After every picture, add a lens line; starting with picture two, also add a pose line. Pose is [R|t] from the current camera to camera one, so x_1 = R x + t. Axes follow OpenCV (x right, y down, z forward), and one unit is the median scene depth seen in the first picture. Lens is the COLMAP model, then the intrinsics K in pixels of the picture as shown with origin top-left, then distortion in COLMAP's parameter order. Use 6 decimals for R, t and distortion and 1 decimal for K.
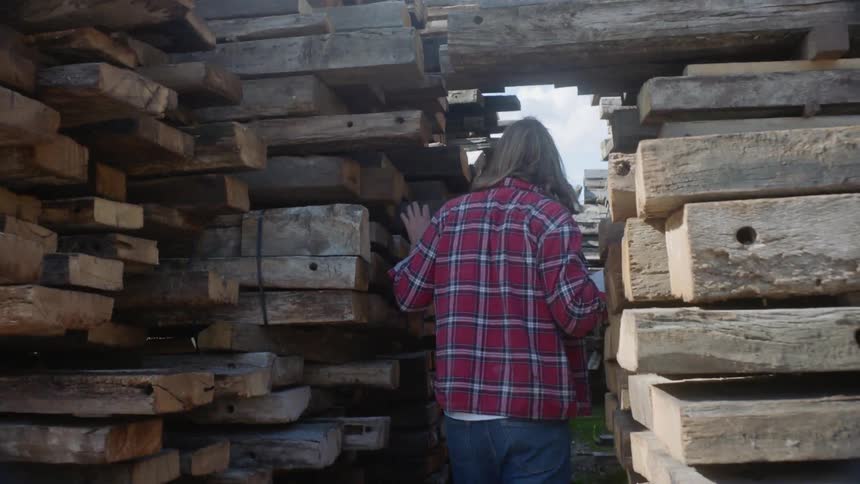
lens RADIAL K [[815.1, 0, 430.0], [0, 815.1, 242.0], [0, 0, 1]] dist [-0.070265, -0.003305]
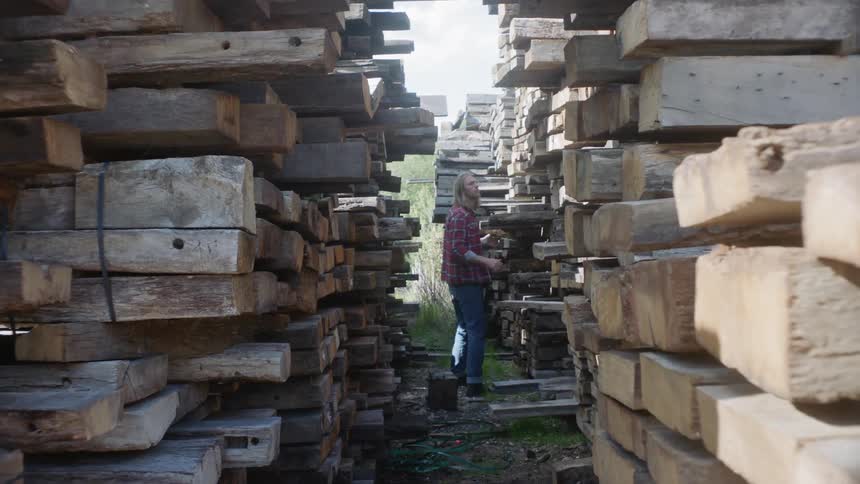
lens RADIAL K [[815.1, 0, 430.0], [0, 815.1, 242.0], [0, 0, 1]] dist [-0.070265, -0.003305]
pose [[0.986917, -0.008991, 0.160979, -0.037133], [-0.006830, 0.995216, 0.097460, -0.042319], [-0.161085, -0.097284, 0.982134, 0.249534]]
